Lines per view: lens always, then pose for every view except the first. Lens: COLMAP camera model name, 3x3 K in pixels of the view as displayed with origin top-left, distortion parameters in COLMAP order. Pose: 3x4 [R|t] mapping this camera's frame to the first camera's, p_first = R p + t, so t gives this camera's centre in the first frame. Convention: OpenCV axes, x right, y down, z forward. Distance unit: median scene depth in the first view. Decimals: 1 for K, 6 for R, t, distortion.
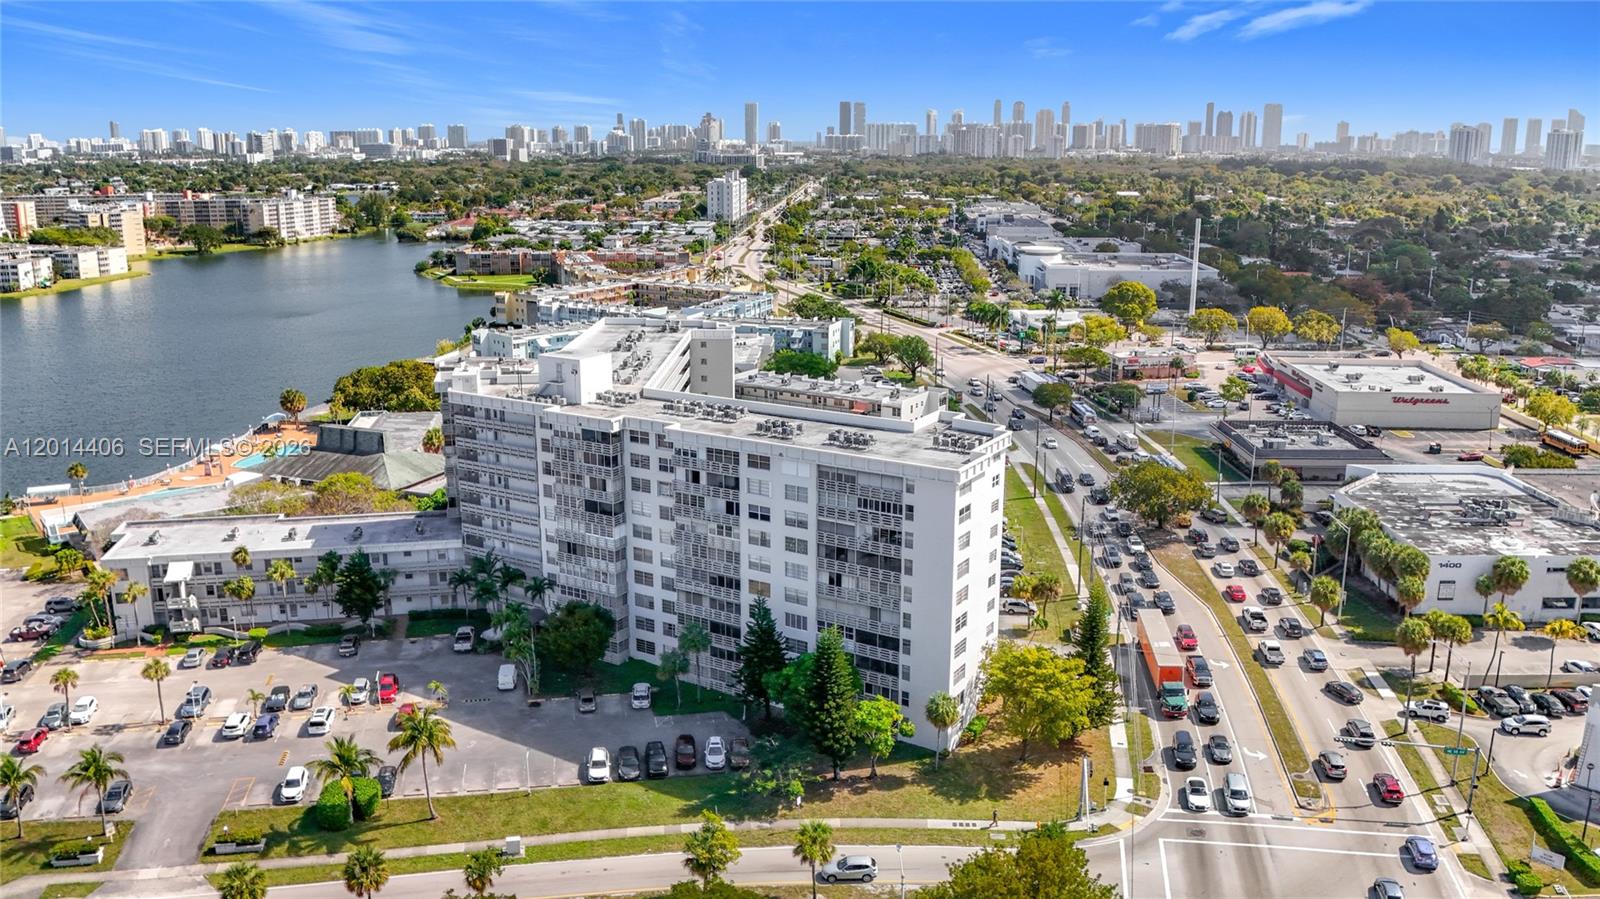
lens RADIAL K [[1296.2, 0, 764.7], [0, 1296.2, 475.5], [0, 0, 1]] dist [0.008913, -0.067583]
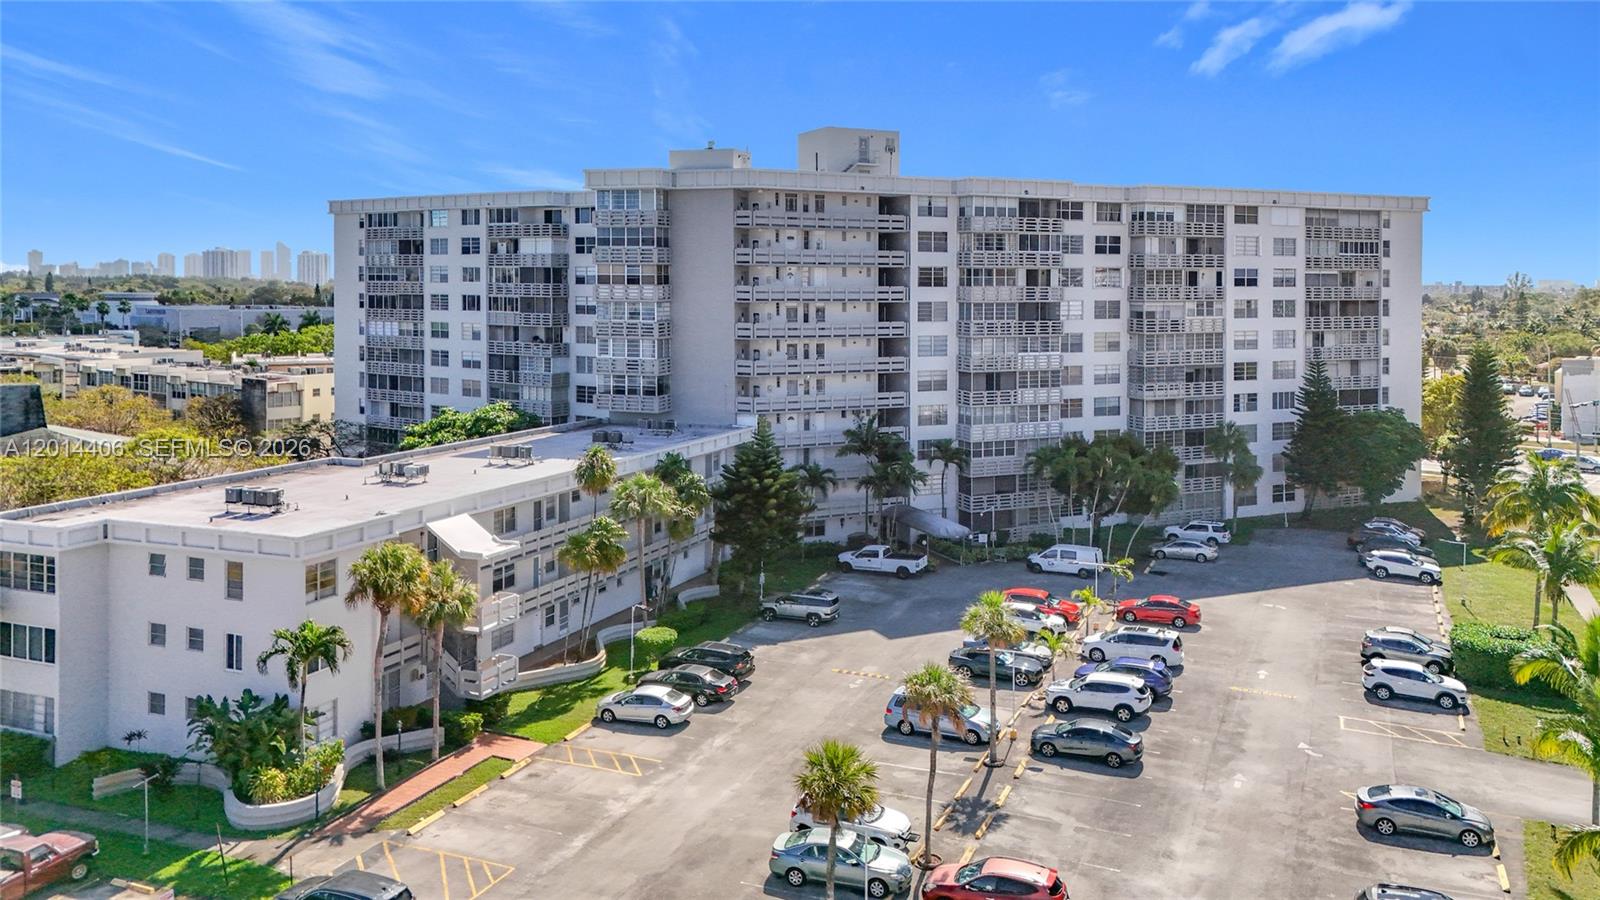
lens RADIAL K [[1211.3, 0, 881.0], [0, 1211.3, 311.4], [0, 0, 1]] dist [0.008065, -0.013881]
pose [[0.526691, -0.011618, 0.849978, -0.799068], [0.220629, 0.967509, -0.123489, 0.094990], [-0.820926, 0.252570, 0.512141, 0.787843]]
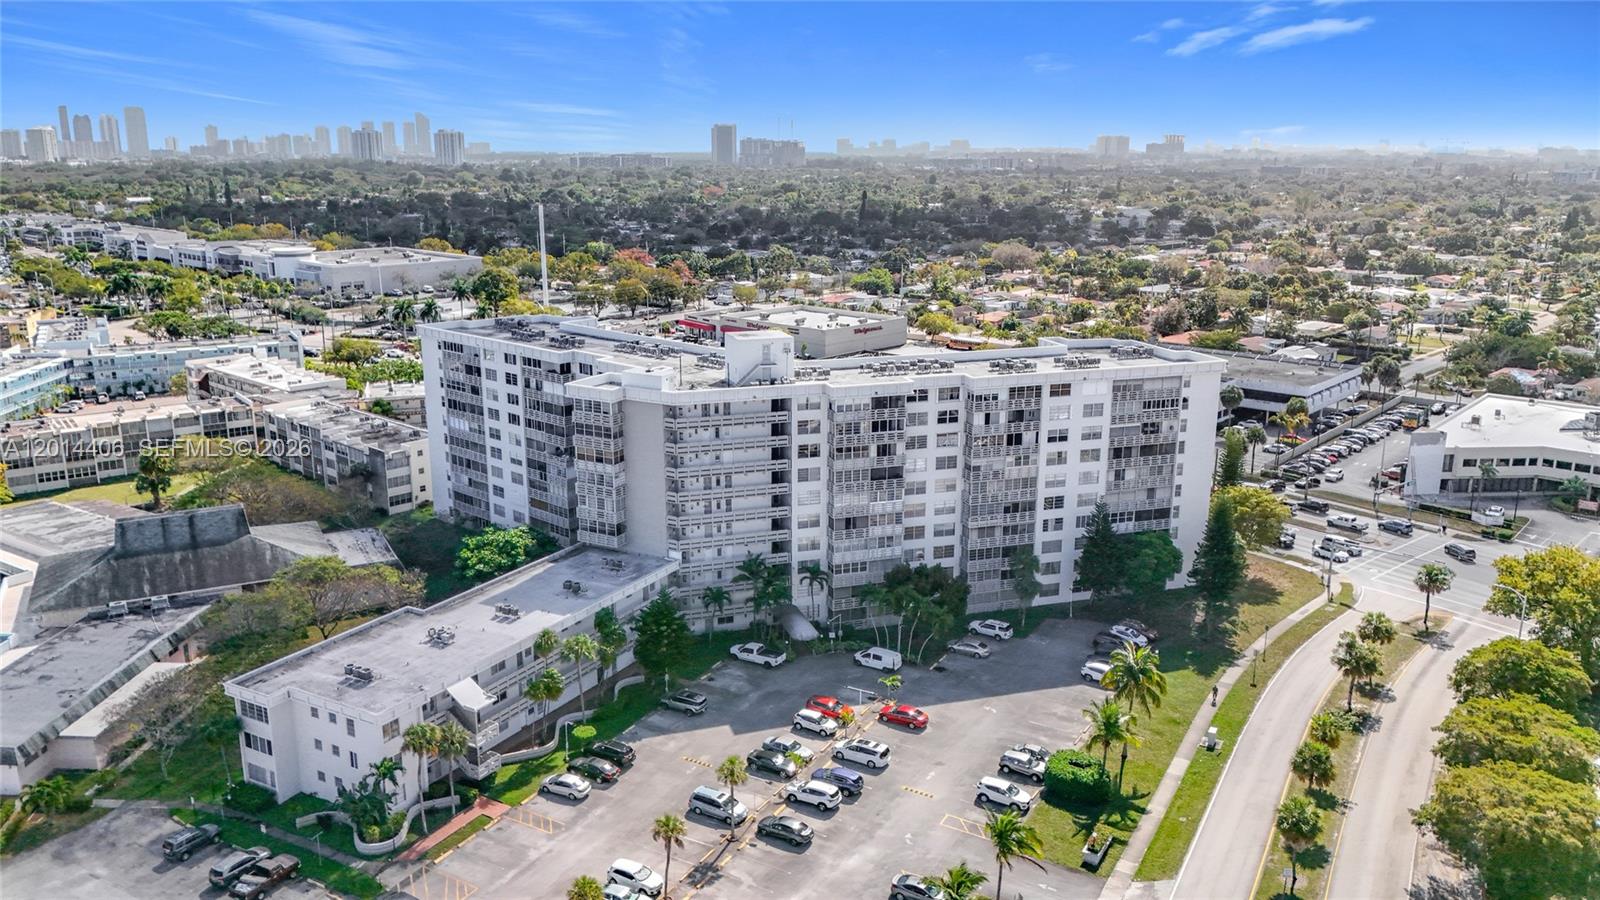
lens RADIAL K [[1211.3, 0, 841.5], [0, 1211.3, 438.3], [0, 0, 1]] dist [0.008065, -0.013881]
pose [[0.638902, -0.185246, 0.746651, -0.916751], [0.196746, 0.977643, 0.074202, -0.085032], [-0.743704, 0.099493, 0.661064, 0.431463]]
